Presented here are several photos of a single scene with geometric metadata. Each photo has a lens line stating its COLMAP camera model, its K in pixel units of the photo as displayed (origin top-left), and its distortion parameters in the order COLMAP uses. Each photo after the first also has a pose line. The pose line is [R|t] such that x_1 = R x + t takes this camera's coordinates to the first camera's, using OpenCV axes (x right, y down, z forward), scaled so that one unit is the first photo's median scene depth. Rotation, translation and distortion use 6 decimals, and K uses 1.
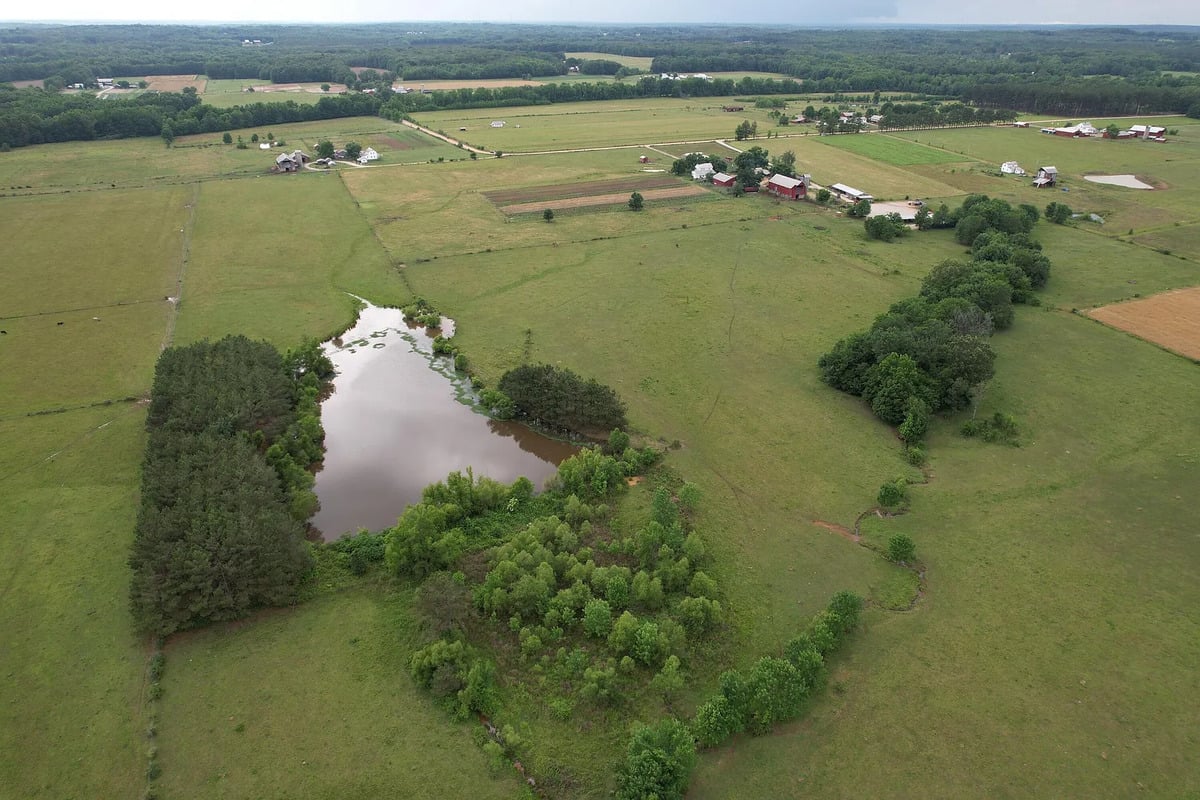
lens RADIAL K [[760.6, 0, 600.2], [0, 760.6, 401.8], [0, 0, 1]] dist [-0.031089, 0.017975]
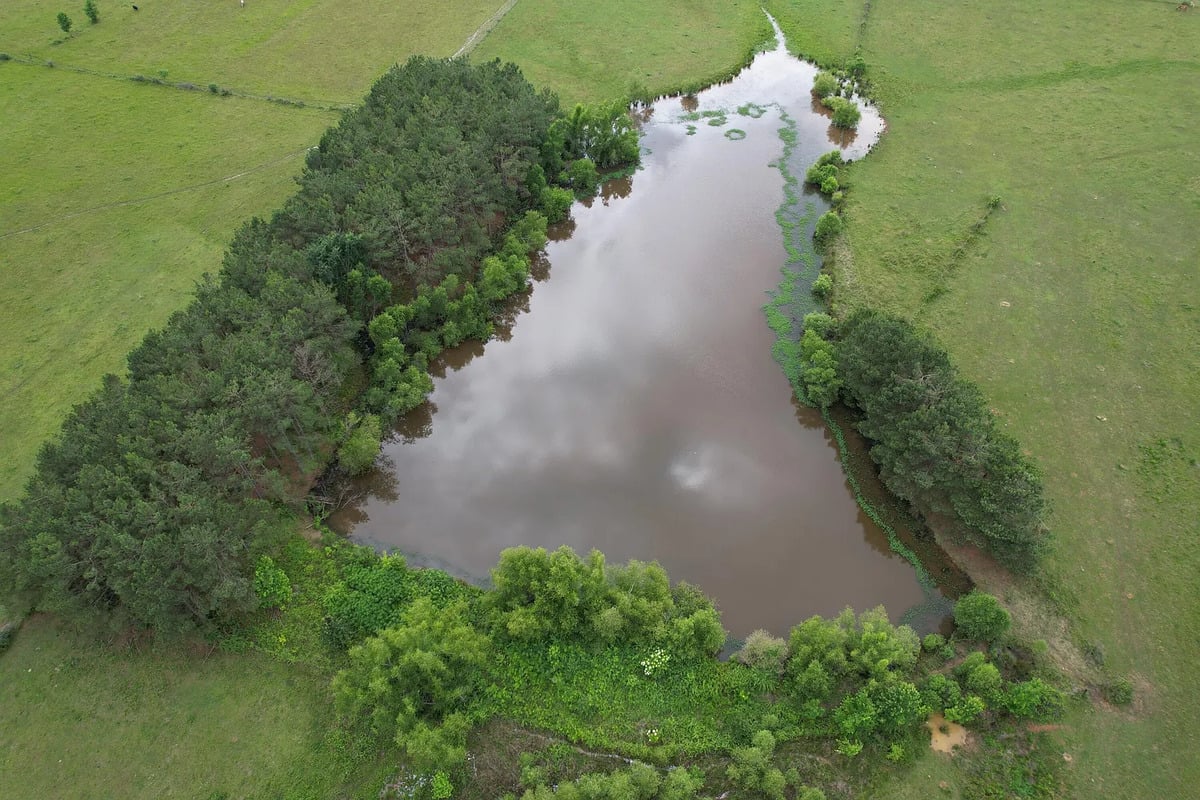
lens RADIAL K [[760.6, 0, 599.2], [0, 760.6, 397.8], [0, 0, 1]] dist [-0.031089, 0.017975]
pose [[0.755696, 0.490750, -0.433690, -0.010704], [-0.288335, 0.843873, 0.452483, -0.136625], [0.588036, -0.216891, 0.779213, 0.419138]]
